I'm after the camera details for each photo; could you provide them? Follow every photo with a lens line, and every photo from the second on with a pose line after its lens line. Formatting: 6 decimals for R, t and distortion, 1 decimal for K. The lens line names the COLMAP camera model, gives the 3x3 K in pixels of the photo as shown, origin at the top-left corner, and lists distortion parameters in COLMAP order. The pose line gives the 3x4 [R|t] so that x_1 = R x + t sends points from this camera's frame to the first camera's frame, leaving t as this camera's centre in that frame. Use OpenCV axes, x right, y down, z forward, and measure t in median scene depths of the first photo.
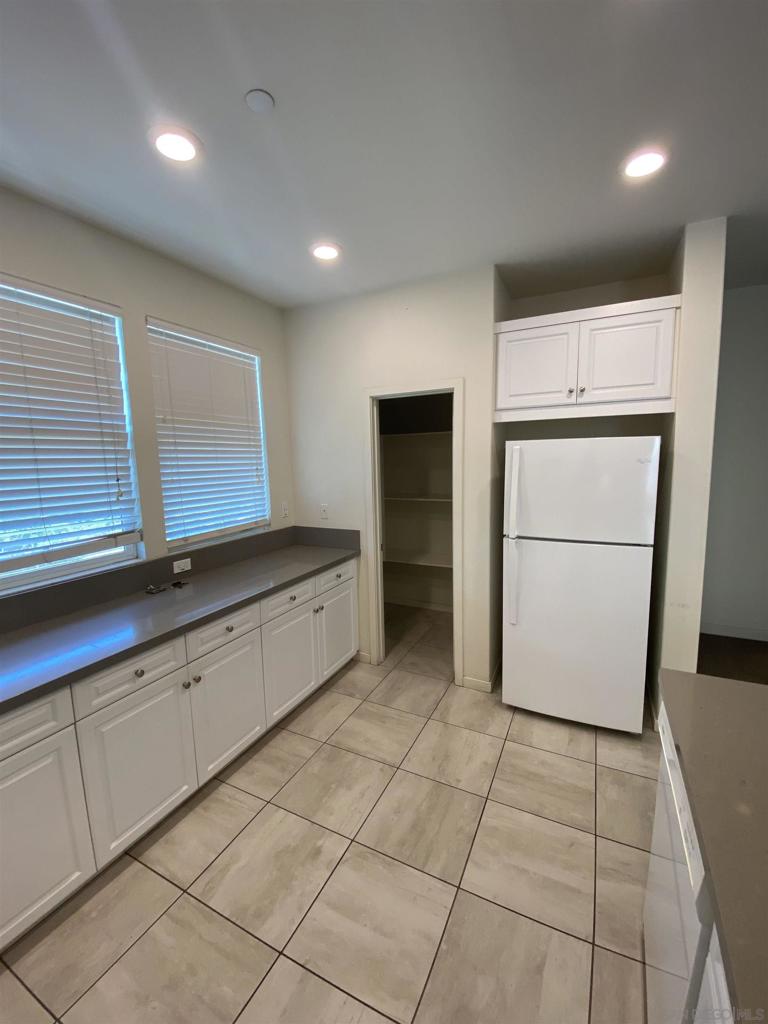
lens RADIAL K [[417.7, 0, 381.1], [0, 417.7, 511.9], [0, 0, 1]] dist [-0.005088, -0.009977]
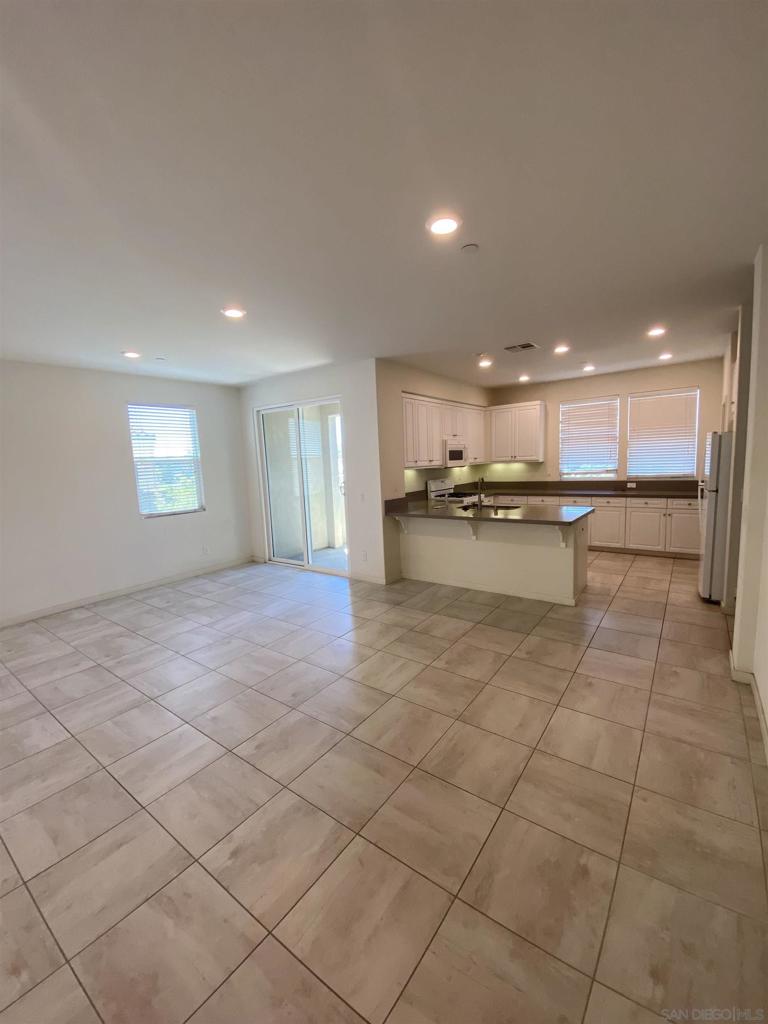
lens RADIAL K [[417.7, 0, 384.8], [0, 417.7, 511.3], [0, 0, 1]] dist [-0.005088, -0.009977]
pose [[-0.151719, 0.159162, -0.975525, 2.823073], [-0.080362, 0.981696, 0.172667, -0.046224], [0.985151, 0.104592, -0.136152, -0.187177]]
